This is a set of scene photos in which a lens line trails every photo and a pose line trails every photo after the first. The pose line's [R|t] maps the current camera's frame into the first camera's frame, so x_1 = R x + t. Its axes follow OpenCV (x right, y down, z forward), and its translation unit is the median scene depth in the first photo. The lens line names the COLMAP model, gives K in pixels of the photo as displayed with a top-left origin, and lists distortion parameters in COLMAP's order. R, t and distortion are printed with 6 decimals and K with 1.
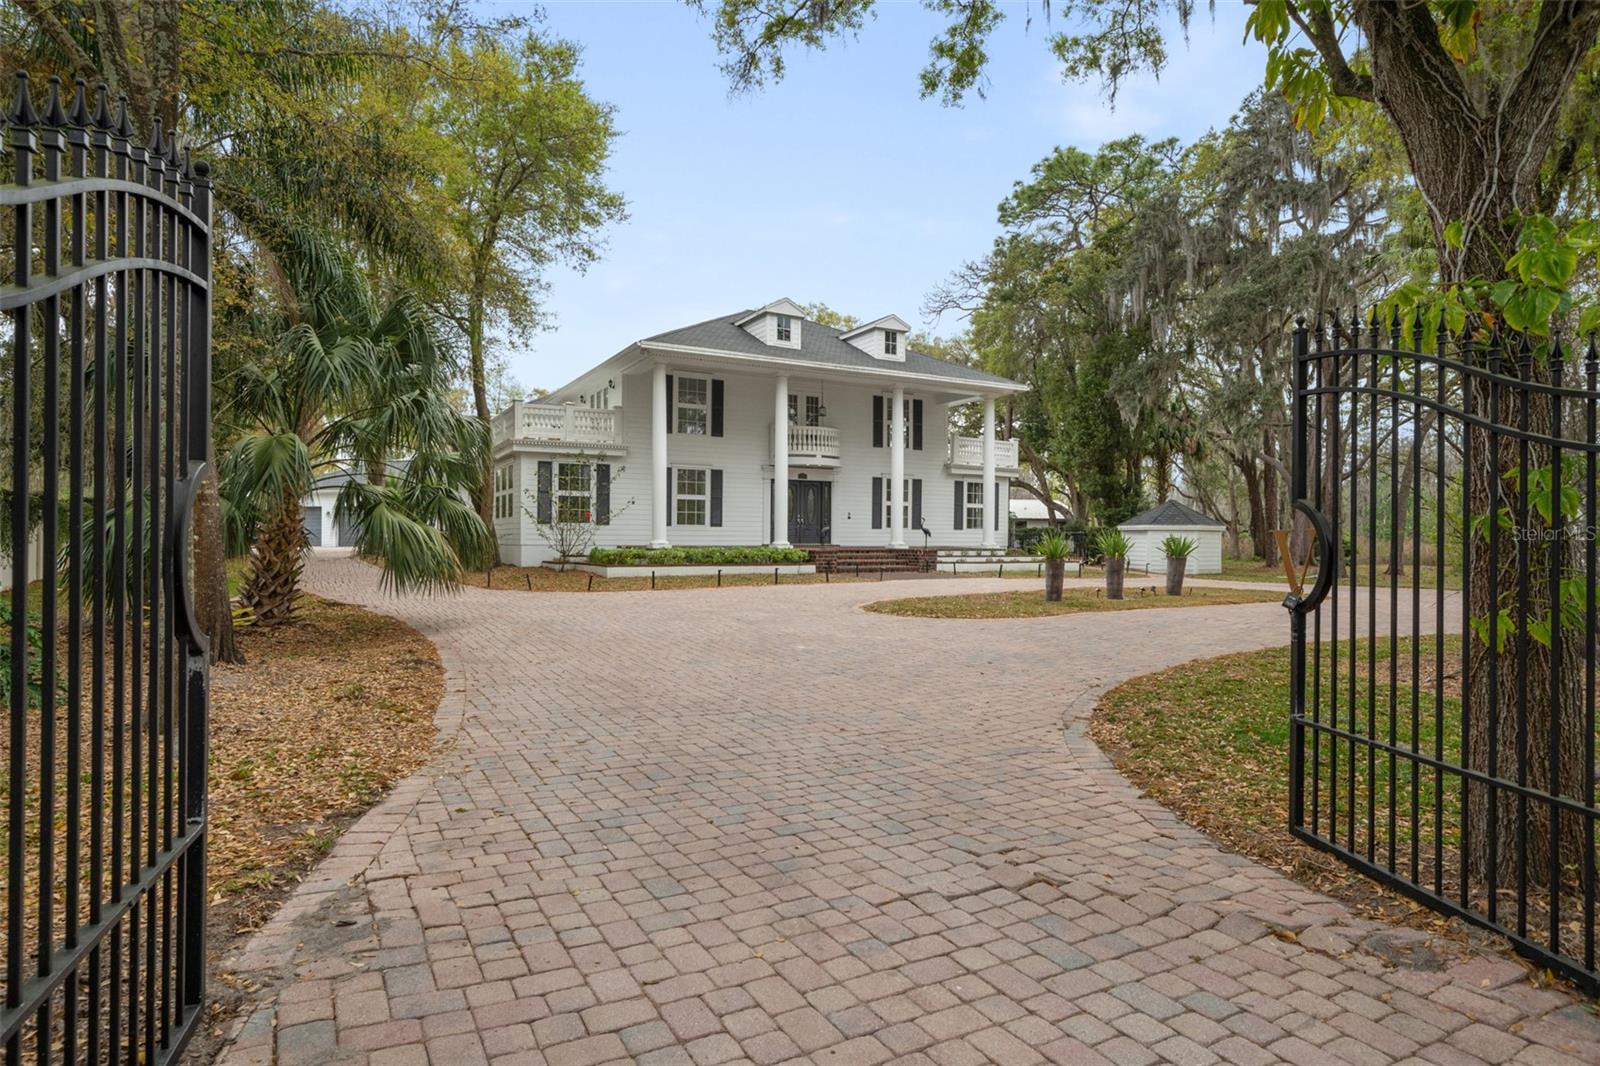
lens RADIAL K [[875.6, 0, 800.0], [0, 875.6, 533.0], [0, 0, 1]] dist [0.000365, 0.001280]
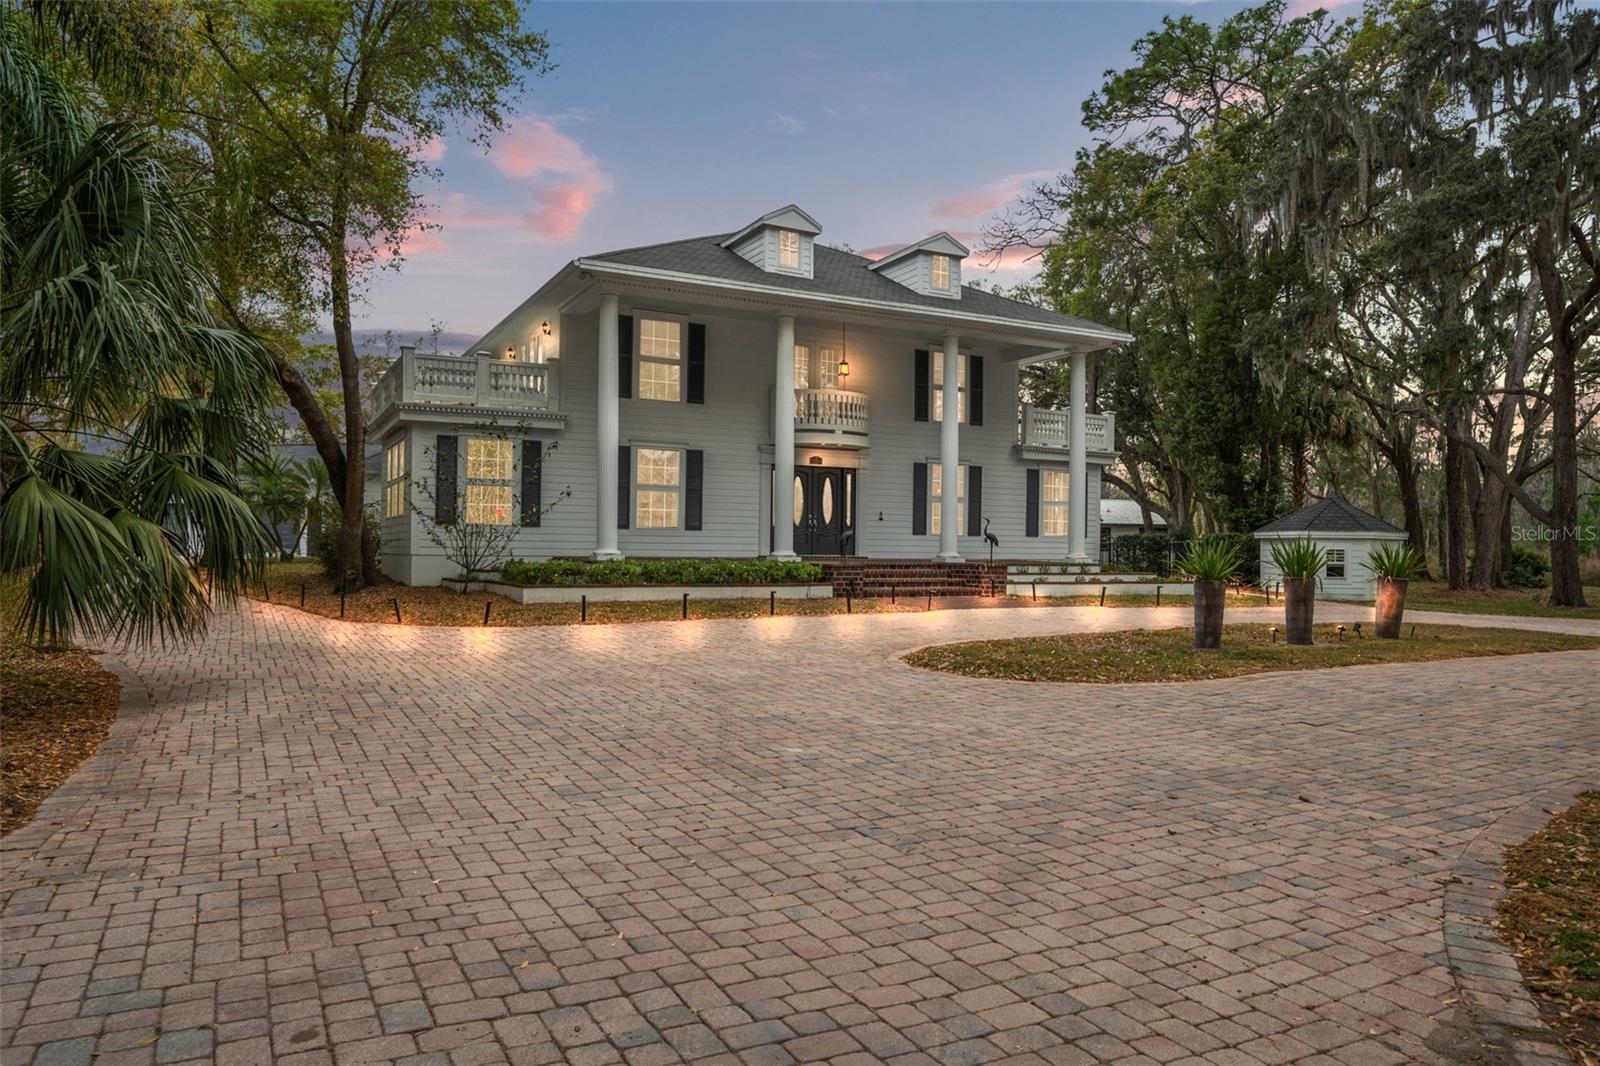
lens RADIAL K [[1054.2, 0, 800.0], [0, 1054.2, 533.0], [0, 0, 1]] dist [0.000394, -0.000912]
pose [[0.999816, 0.004482, -0.018634, 0.006445], [-0.004652, 0.999948, -0.009083, 0.002261], [0.018593, 0.009168, 0.999785, 0.144952]]
